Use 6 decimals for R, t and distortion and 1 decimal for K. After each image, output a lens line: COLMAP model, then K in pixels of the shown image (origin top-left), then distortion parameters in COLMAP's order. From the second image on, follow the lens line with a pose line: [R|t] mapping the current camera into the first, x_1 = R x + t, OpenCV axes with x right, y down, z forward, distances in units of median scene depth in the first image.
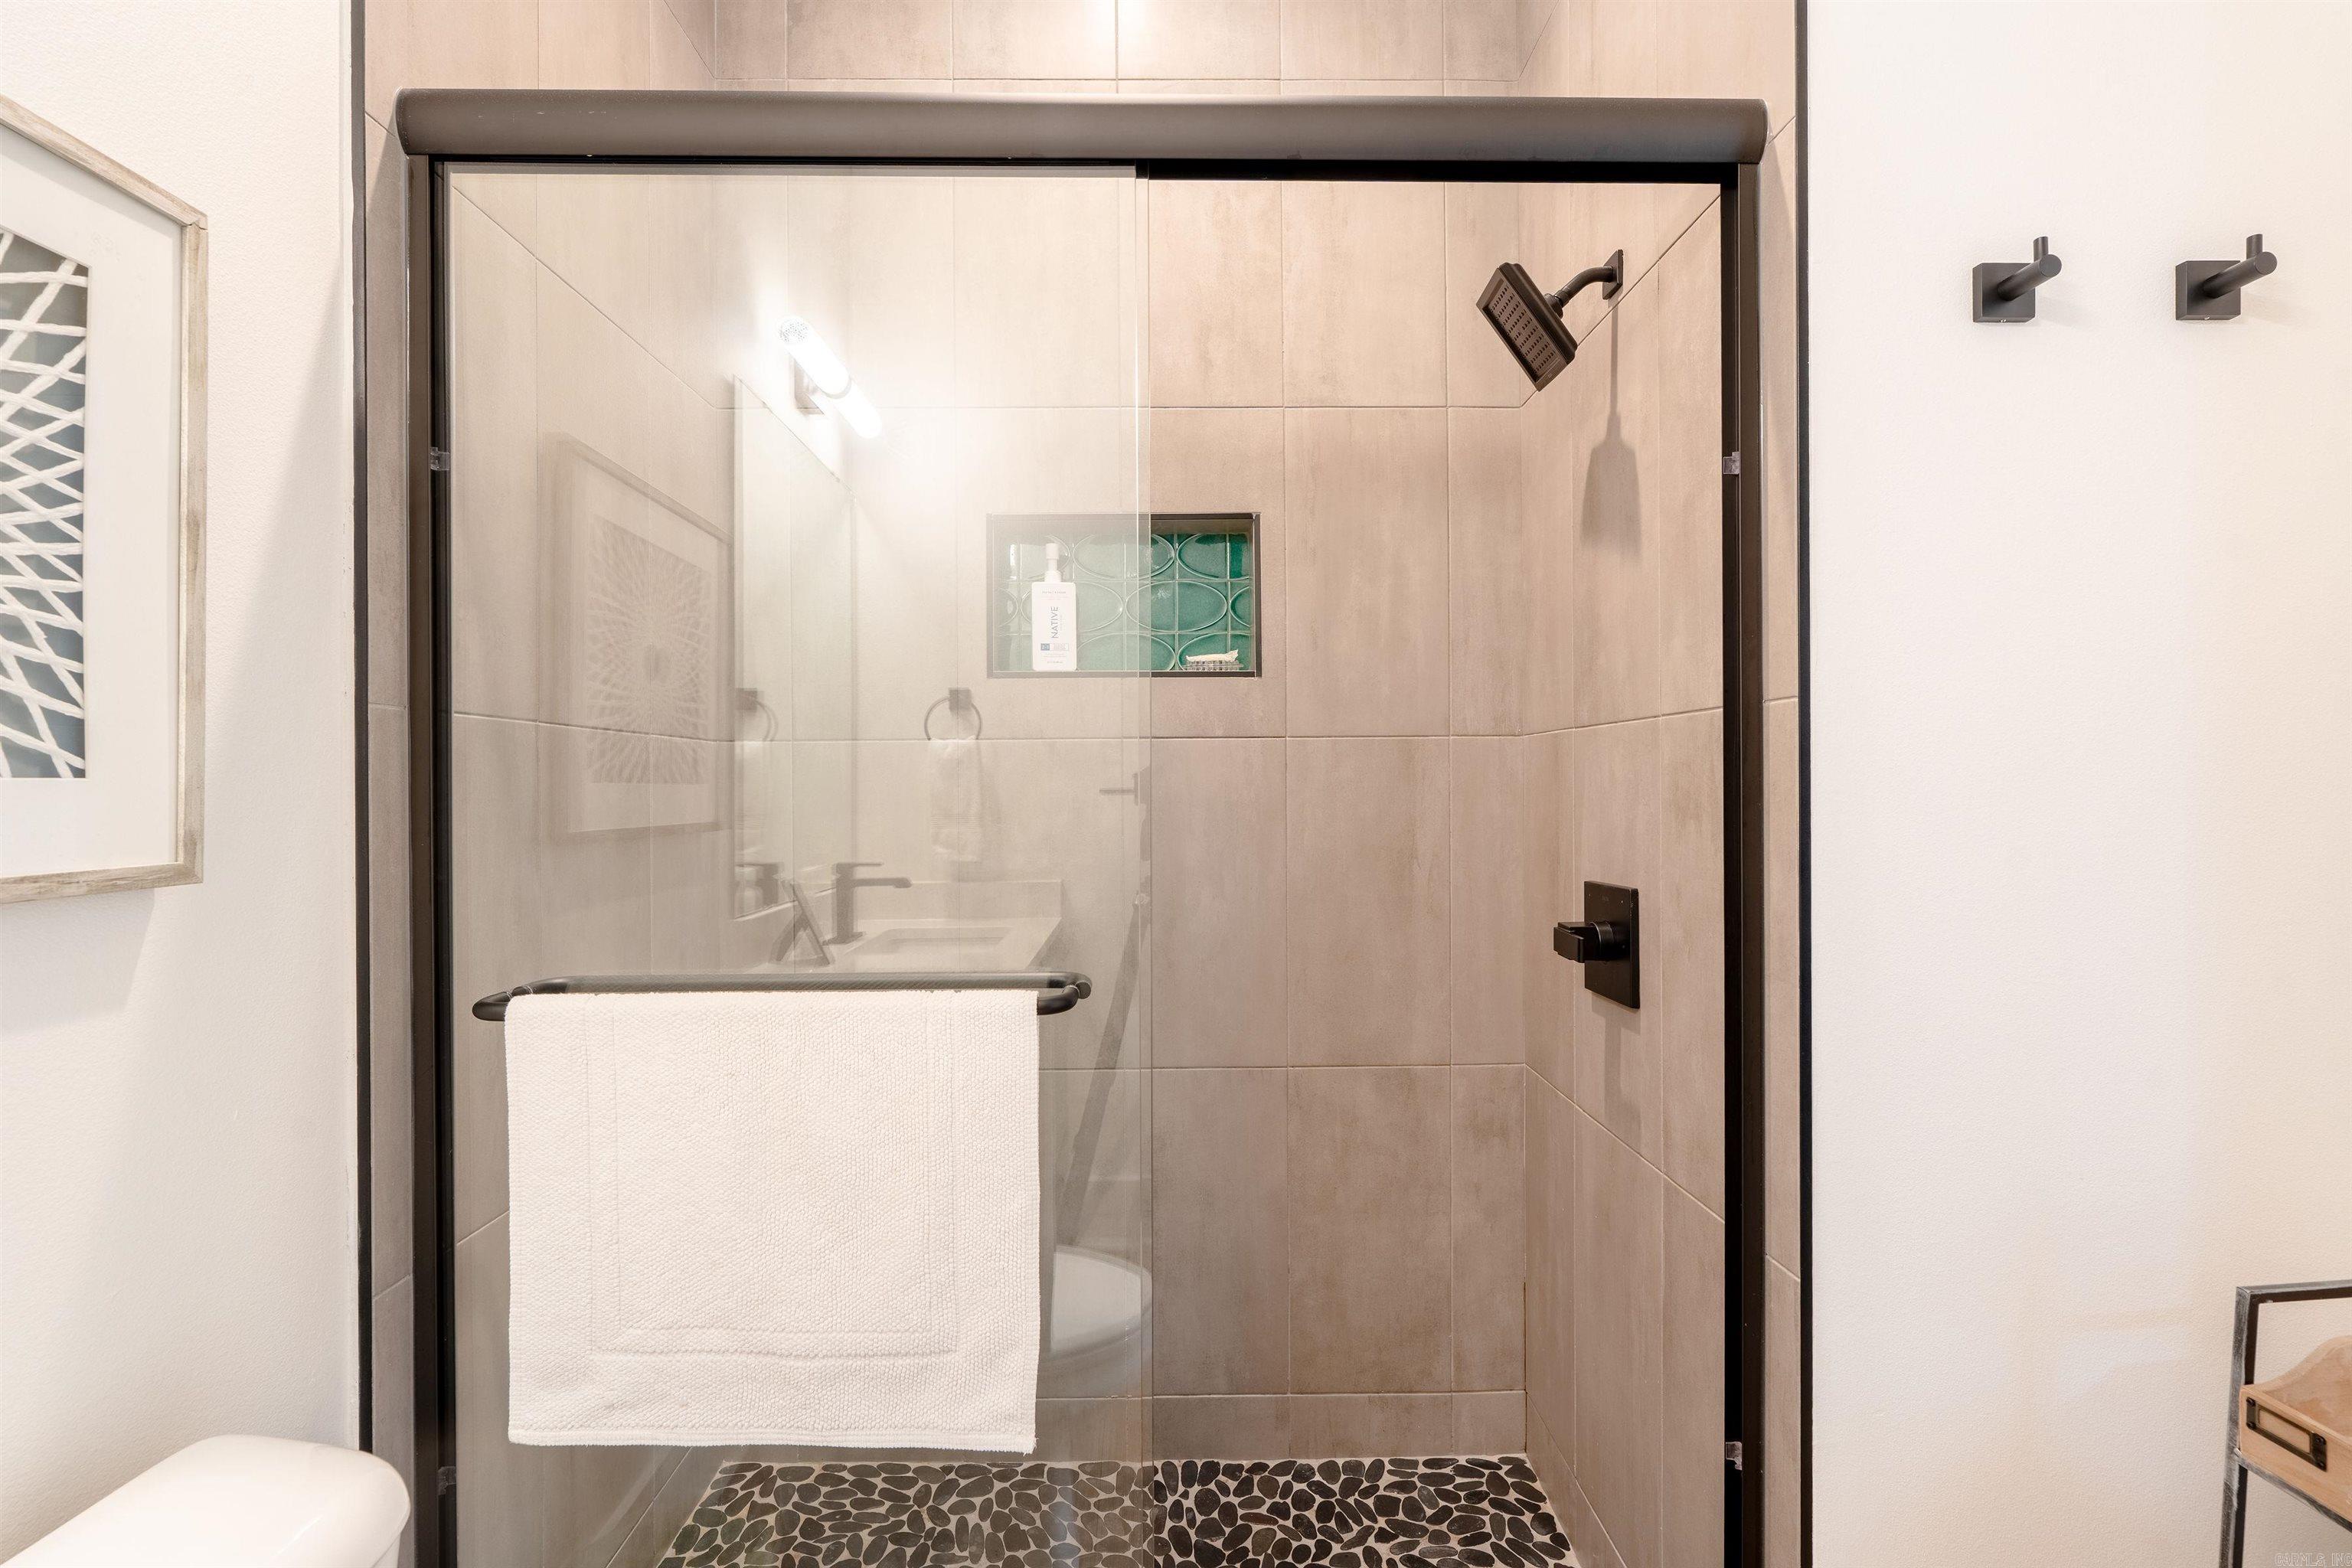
lens RADIAL K [[1059.3, 0, 1185.0], [0, 1059.3, 792.6], [0, 0, 1]] dist [-0.003220, -0.000041]
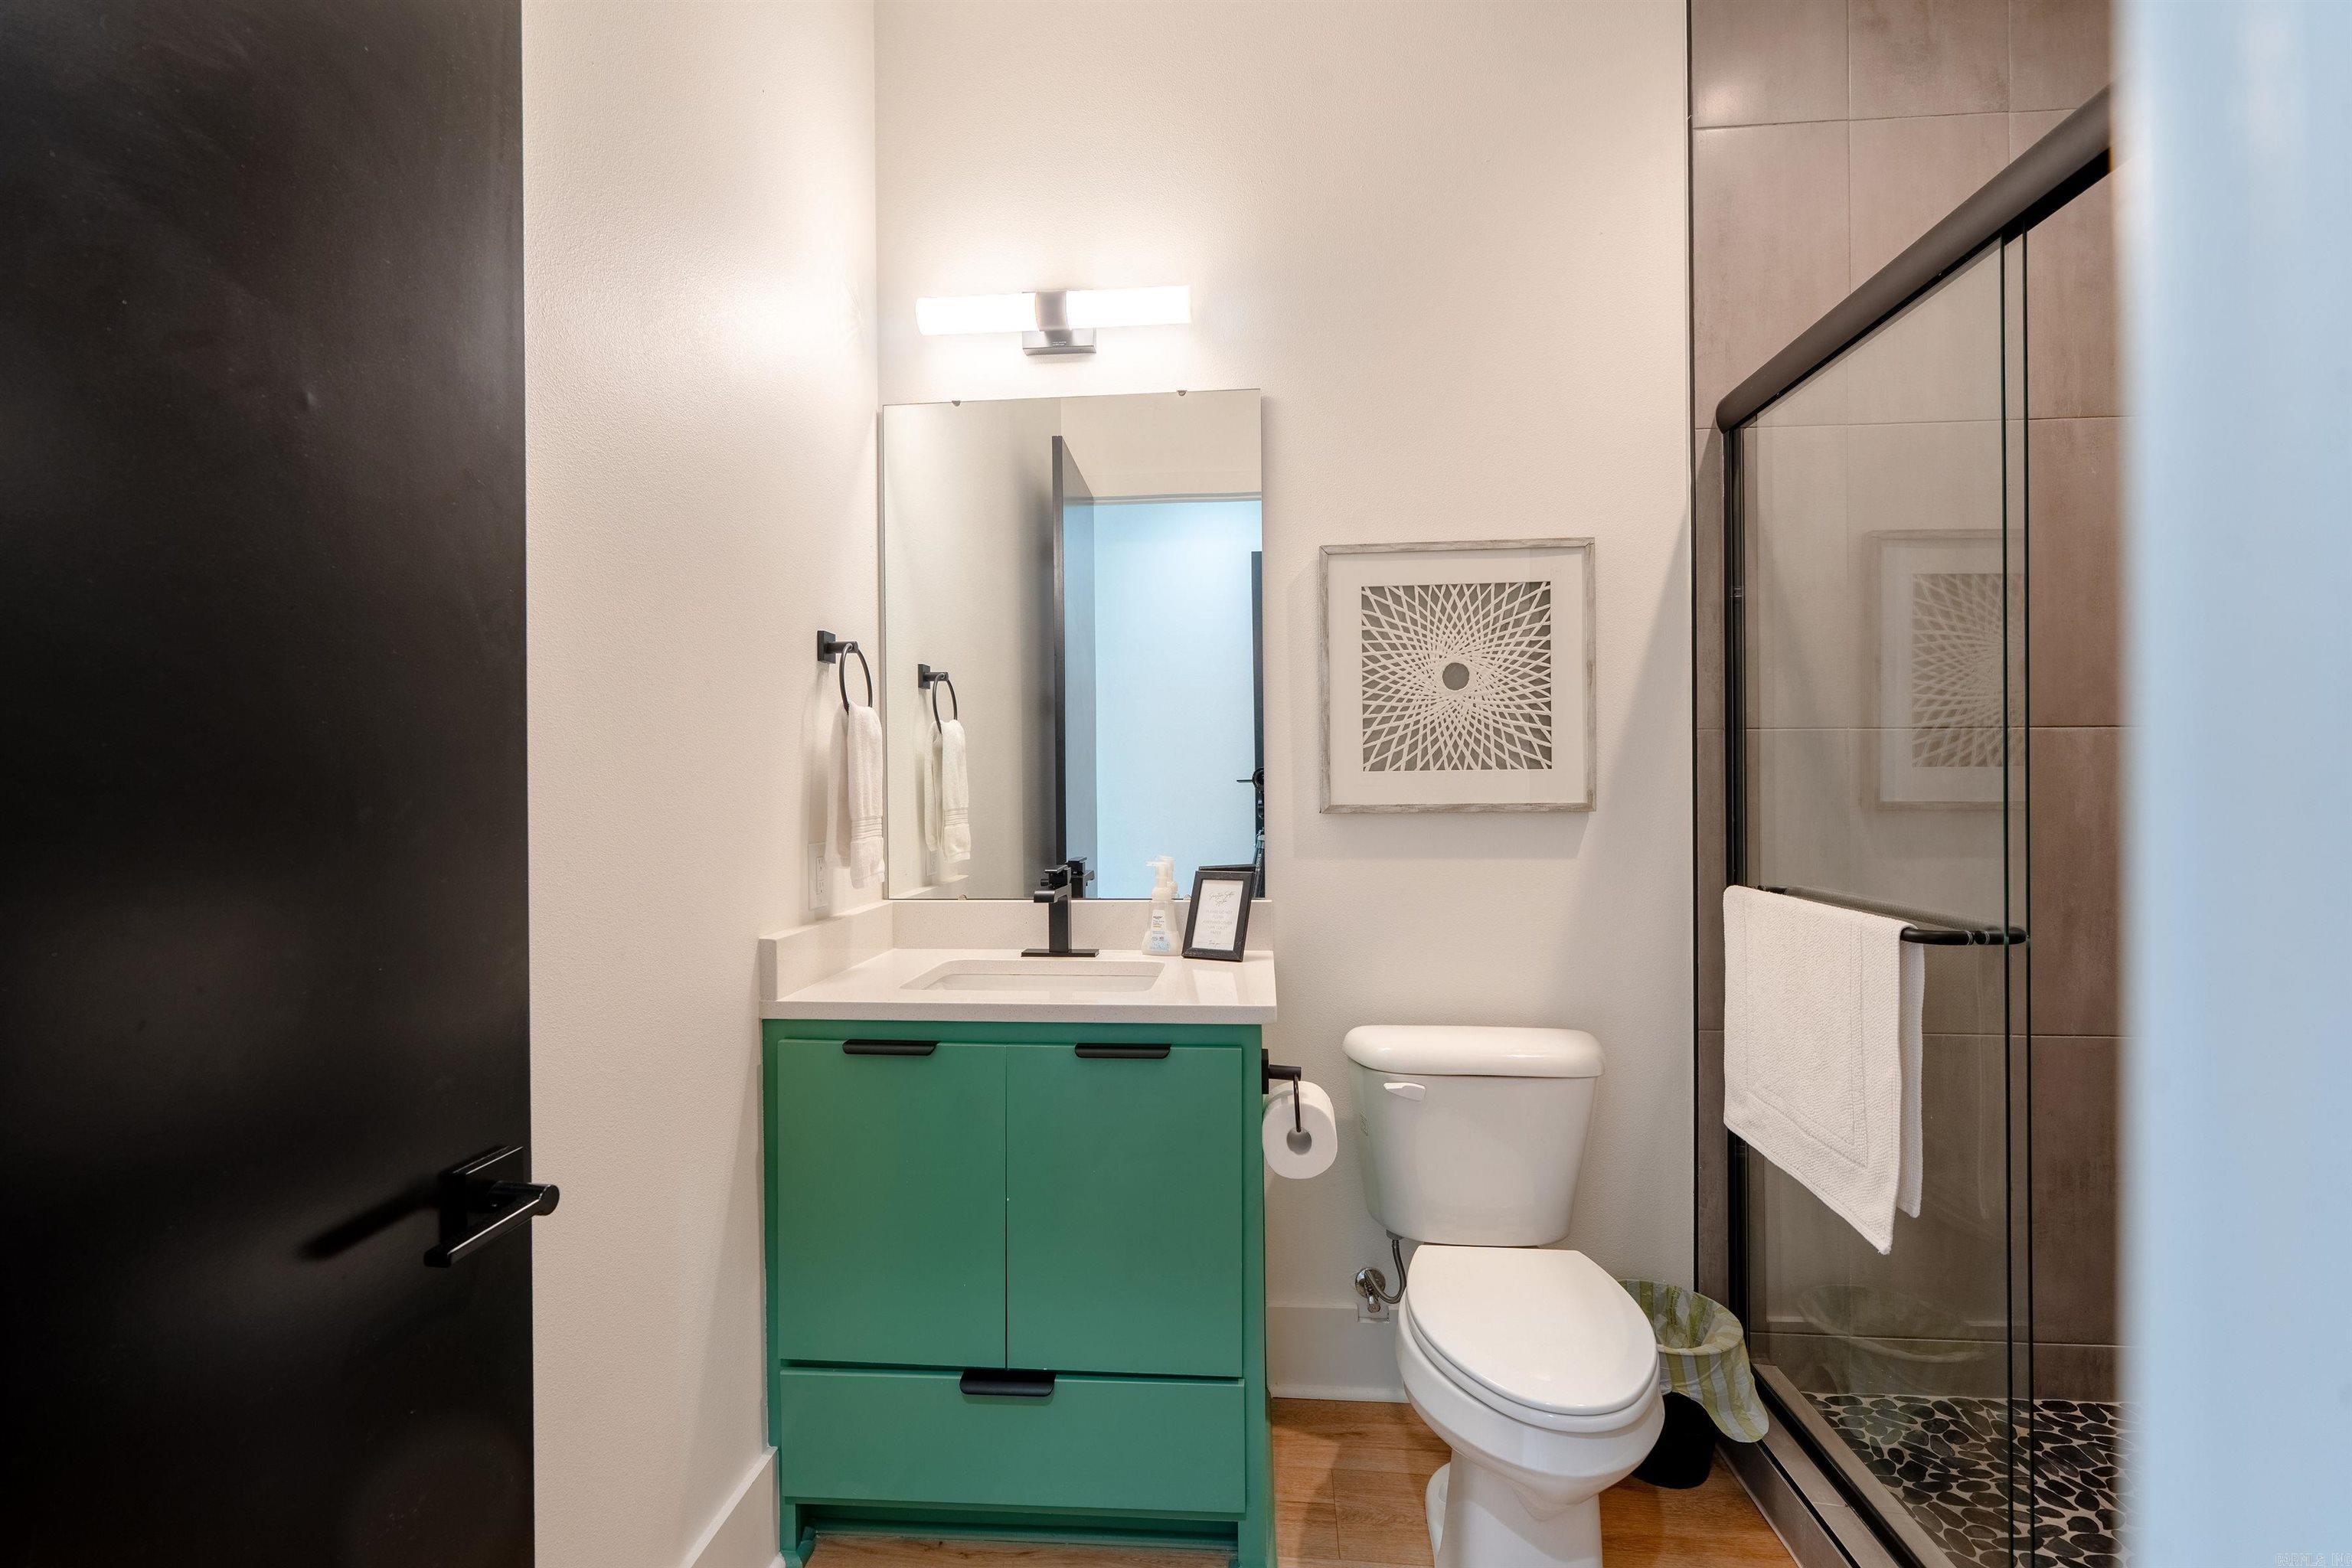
lens RADIAL K [[1076.5, 0, 1163.1], [0, 1076.5, 781.6], [0, 0, 1]] dist [0.019521, 0.000041]
pose [[-0.110009, 0.007115, -0.993905, 1.343084], [0.001916, 0.999974, 0.006946, -0.001424], [0.993929, -0.001140, -0.110020, 0.226484]]
